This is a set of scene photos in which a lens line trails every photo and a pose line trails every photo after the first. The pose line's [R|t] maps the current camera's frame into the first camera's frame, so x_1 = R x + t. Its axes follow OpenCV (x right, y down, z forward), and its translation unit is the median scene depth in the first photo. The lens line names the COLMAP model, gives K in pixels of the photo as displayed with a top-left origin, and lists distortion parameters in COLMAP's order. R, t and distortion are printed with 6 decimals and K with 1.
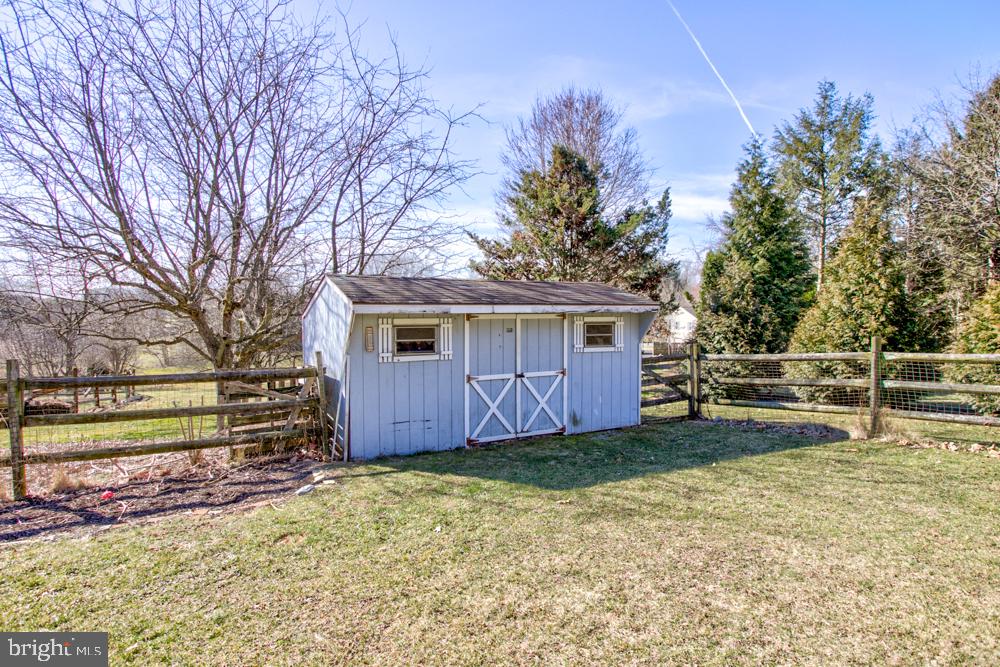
lens RADIAL K [[542.0, 0, 498.8], [0, 542.0, 312.7], [0, 0, 1]] dist [0.002704, 0.001572]
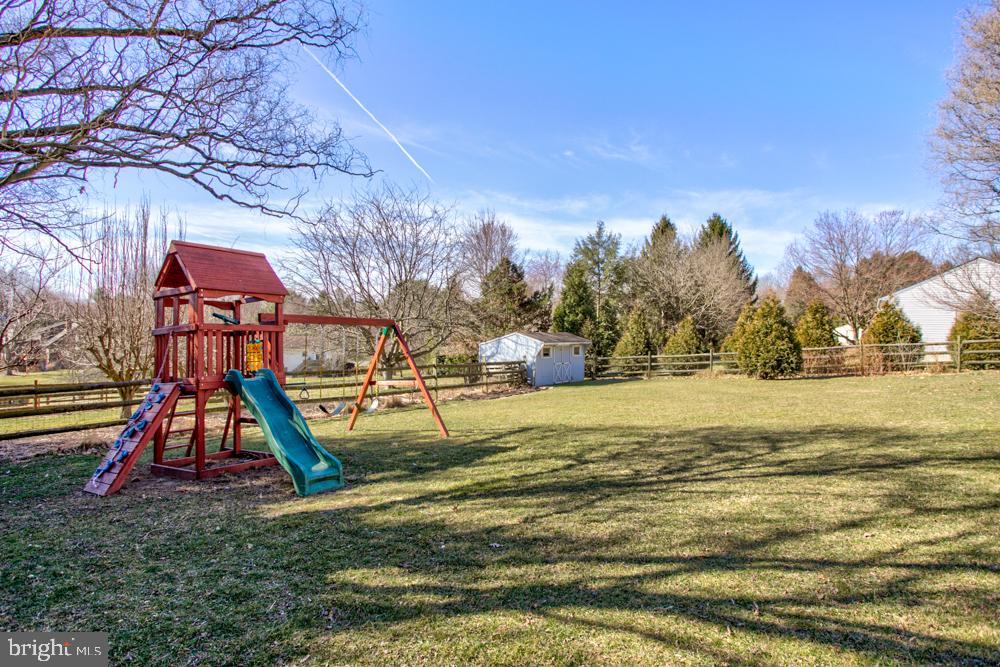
lens RADIAL K [[542.0, 0, 498.8], [0, 542.0, 312.7], [0, 0, 1]] dist [0.002704, 0.001572]
pose [[0.896706, 0.006416, 0.442579, -0.622046], [0.008620, 0.999452, -0.031954, -0.031525], [-0.442542, 0.032469, 0.896160, -0.621249]]
